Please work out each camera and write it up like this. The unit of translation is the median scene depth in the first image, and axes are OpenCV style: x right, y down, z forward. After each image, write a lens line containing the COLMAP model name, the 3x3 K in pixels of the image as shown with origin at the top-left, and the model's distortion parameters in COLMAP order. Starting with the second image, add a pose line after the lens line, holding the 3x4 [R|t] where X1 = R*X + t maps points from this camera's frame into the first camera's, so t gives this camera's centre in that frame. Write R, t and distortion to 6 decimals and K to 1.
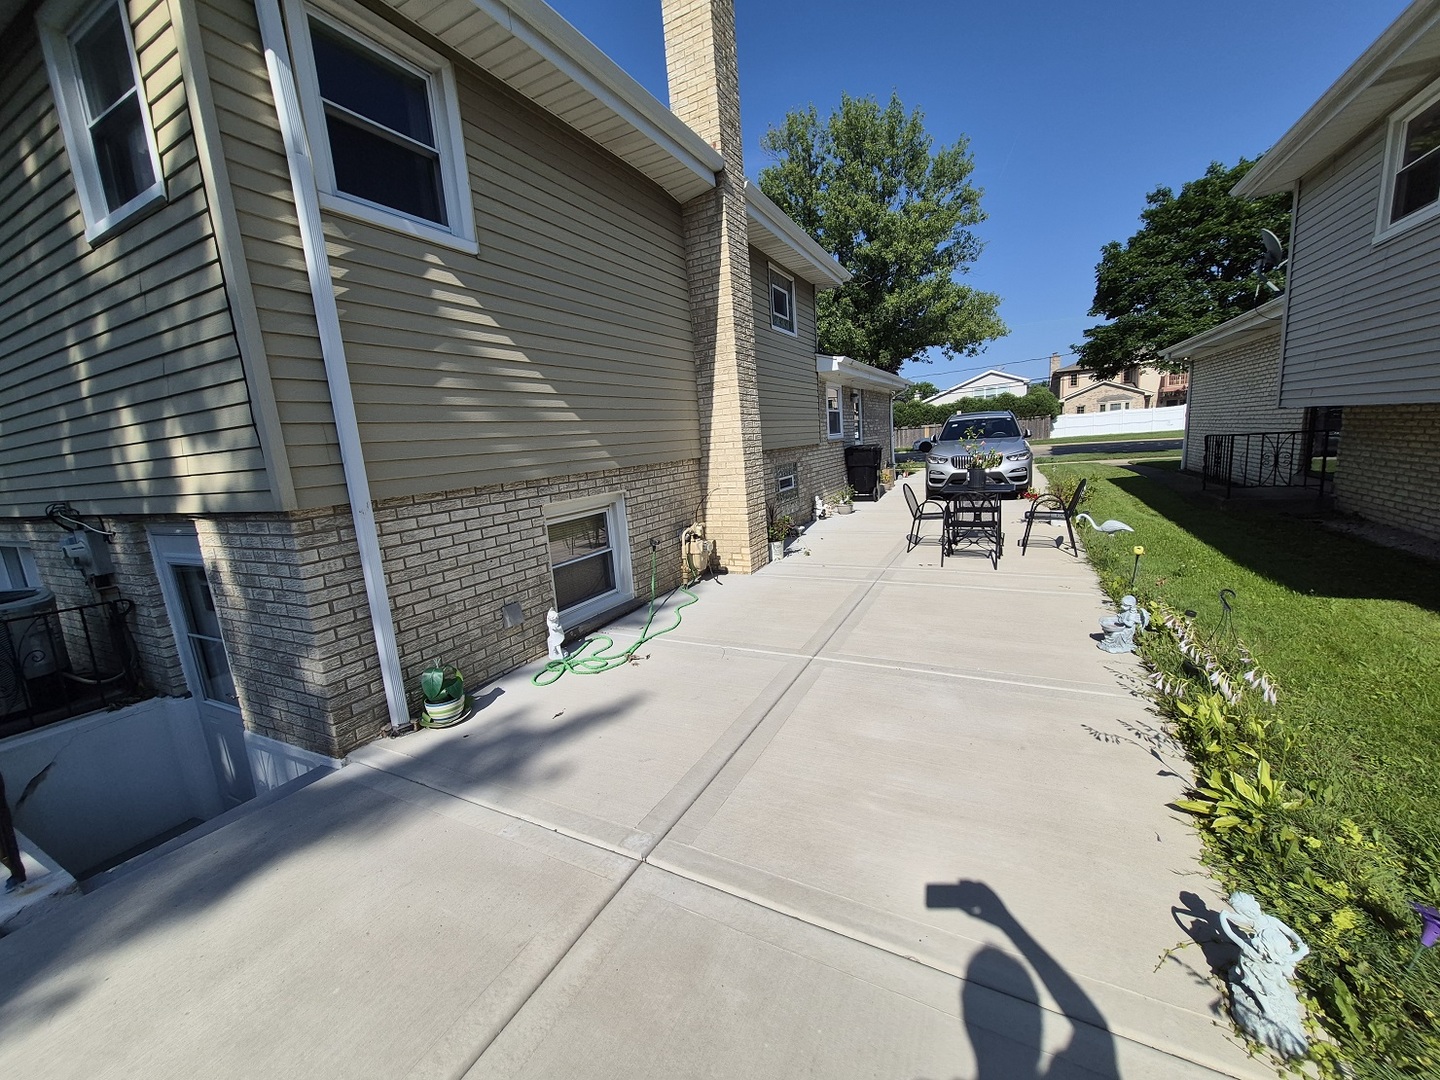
lens RADIAL K [[563.0, 0, 724.1], [0, 563.0, 538.6], [0, 0, 1]] dist [0.000284, -0.000312]
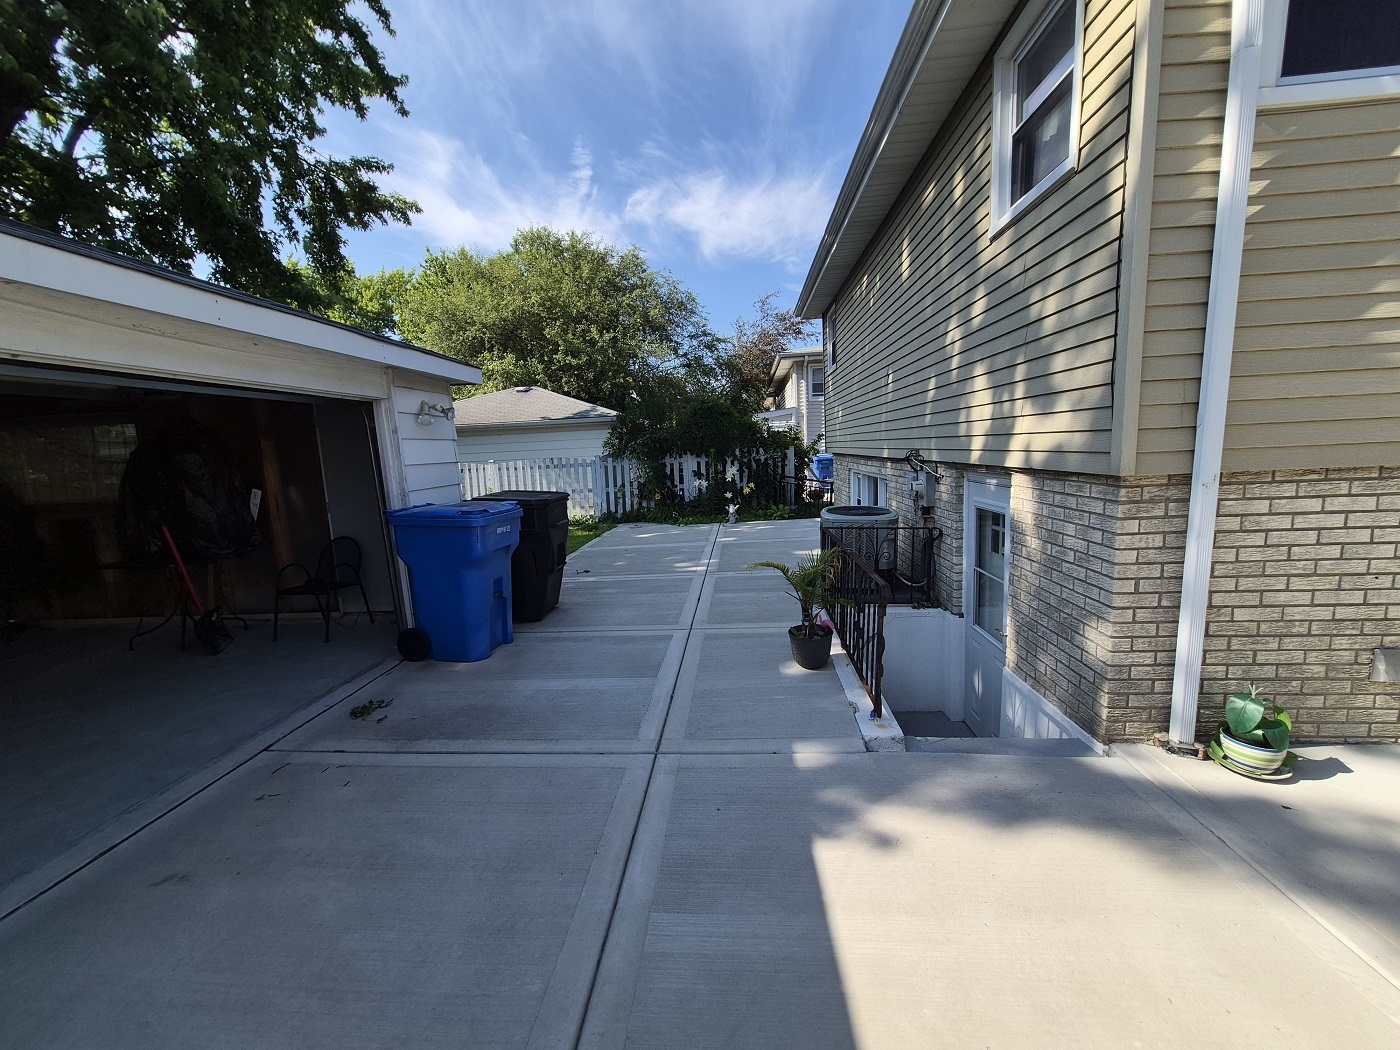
lens RADIAL K [[547.3, 0, 704.0], [0, 547.3, 523.6], [0, 0, 1]] dist [0.000284, -0.000312]
pose [[0.393893, 0.185060, -0.900334, -0.187909], [-0.145381, 0.979736, 0.137777, 0.004359], [0.907586, 0.076623, 0.412815, -0.001388]]
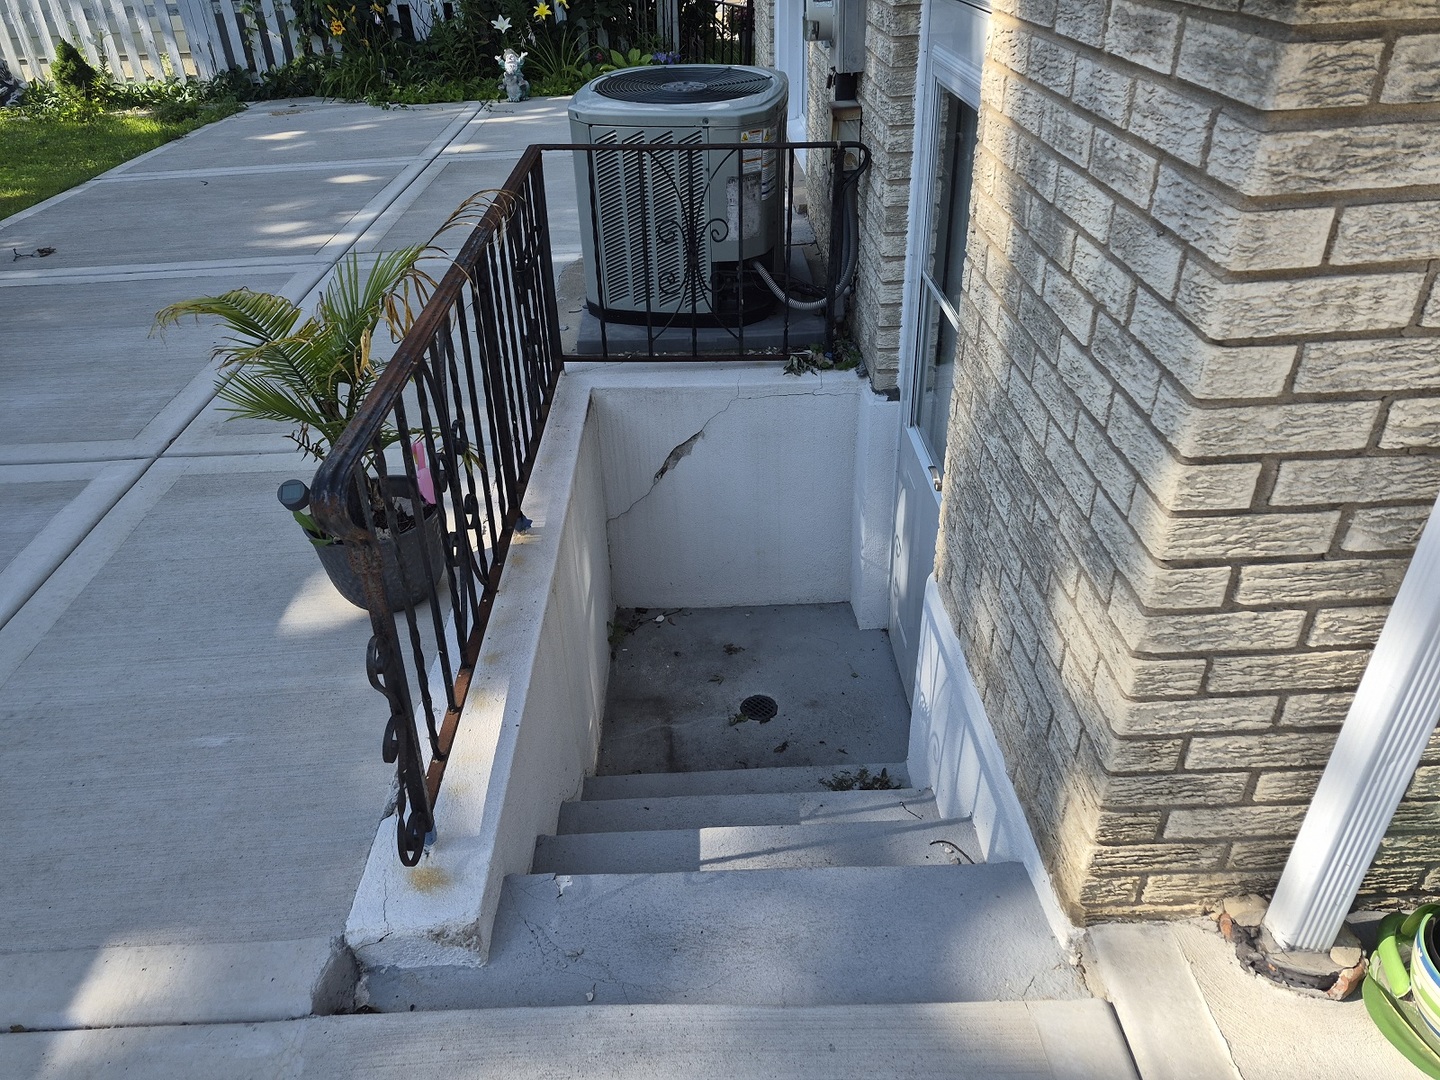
lens RADIAL K [[997.3, 0, 720.0], [0, 997.3, 540.0], [0, 0, 1]] dist [0.059493, -0.053887]
pose [[0.480736, 0.520263, -0.705846, -0.481404], [-0.150301, 0.841943, 0.518210, -0.031134], [0.863888, -0.143033, 0.482948, 0.585684]]
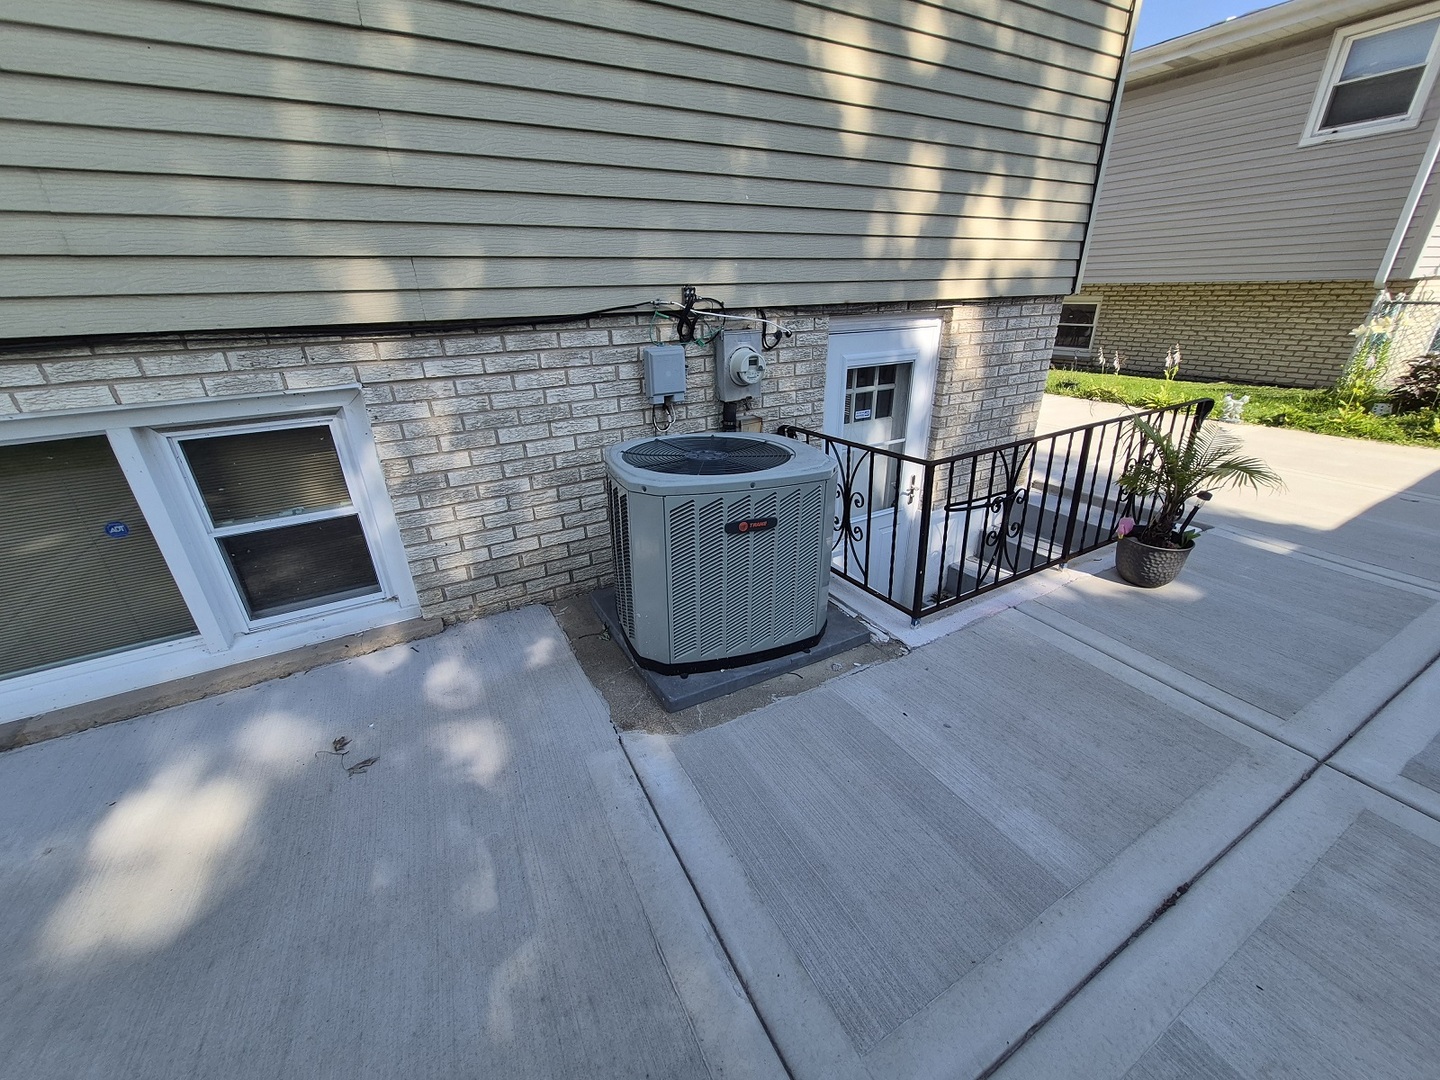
lens RADIAL K [[563.0, 0, 724.1], [0, 563.0, 538.6], [0, 0, 1]] dist [0.000284, -0.000312]
pose [[0.556112, -0.273156, 0.784936, -2.186317], [0.127879, 0.961323, 0.243938, 0.072184], [-0.821210, -0.035280, 0.569534, 0.775642]]
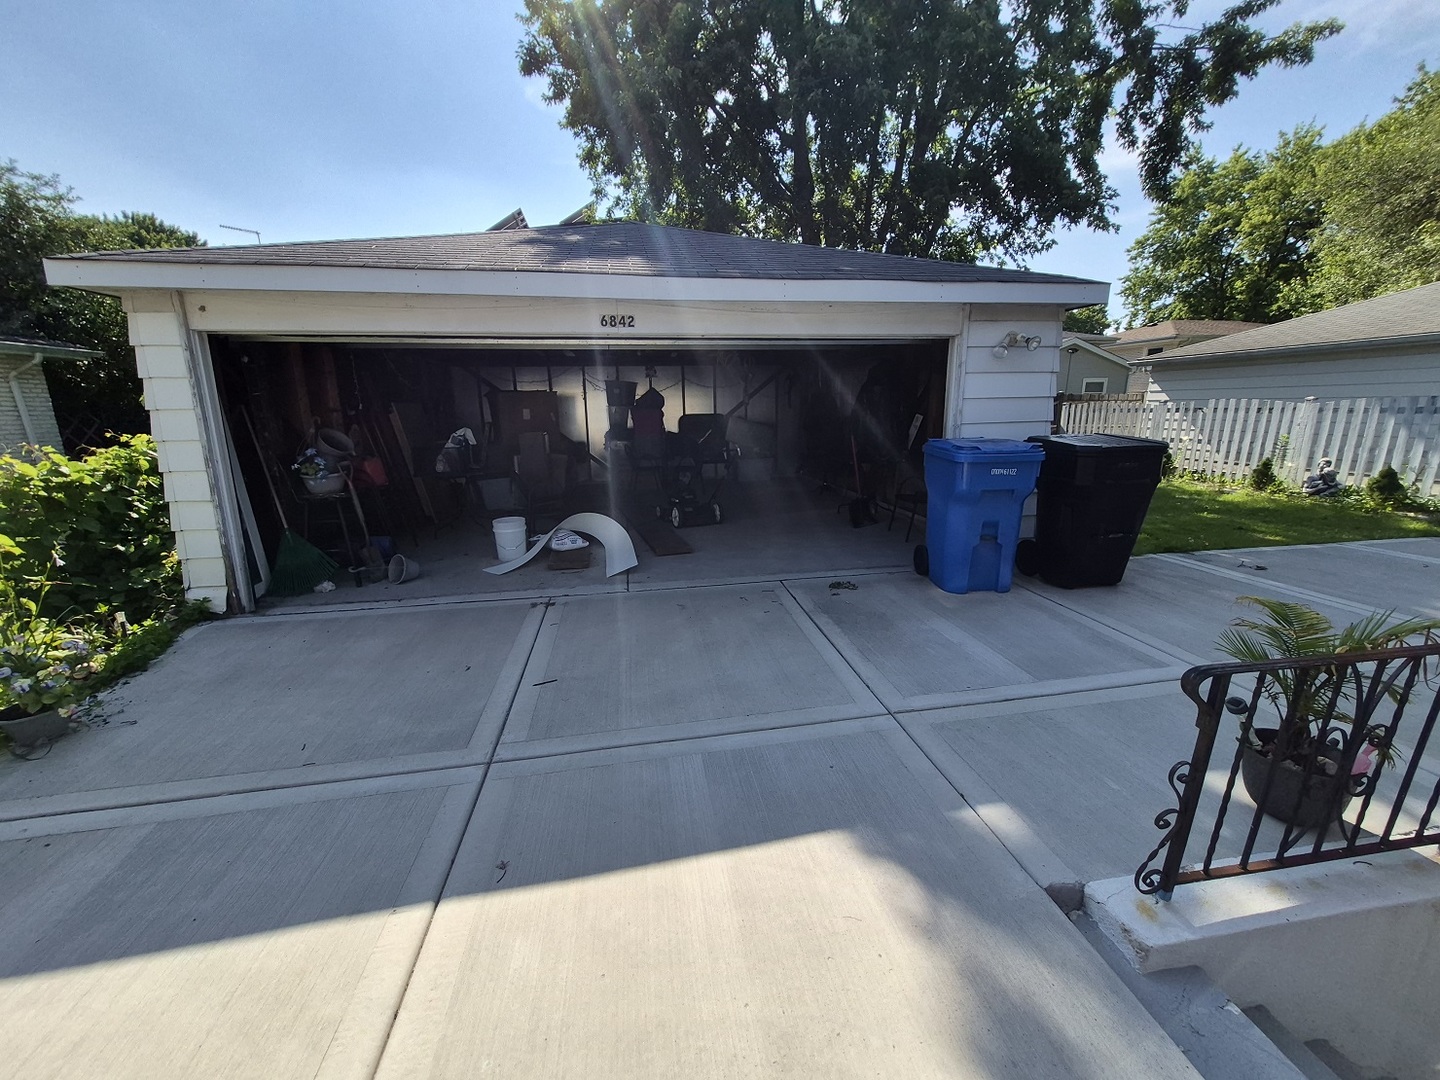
lens RADIAL K [[572.7, 0, 722.6], [0, 572.7, 530.0], [0, 0, 1]] dist [0.009080, -0.000239]
pose [[-0.794010, 0.211878, -0.569785, -0.304680], [-0.035322, 0.919631, 0.391191, -0.090624], [0.606877, 0.330736, -0.722713, 0.717234]]
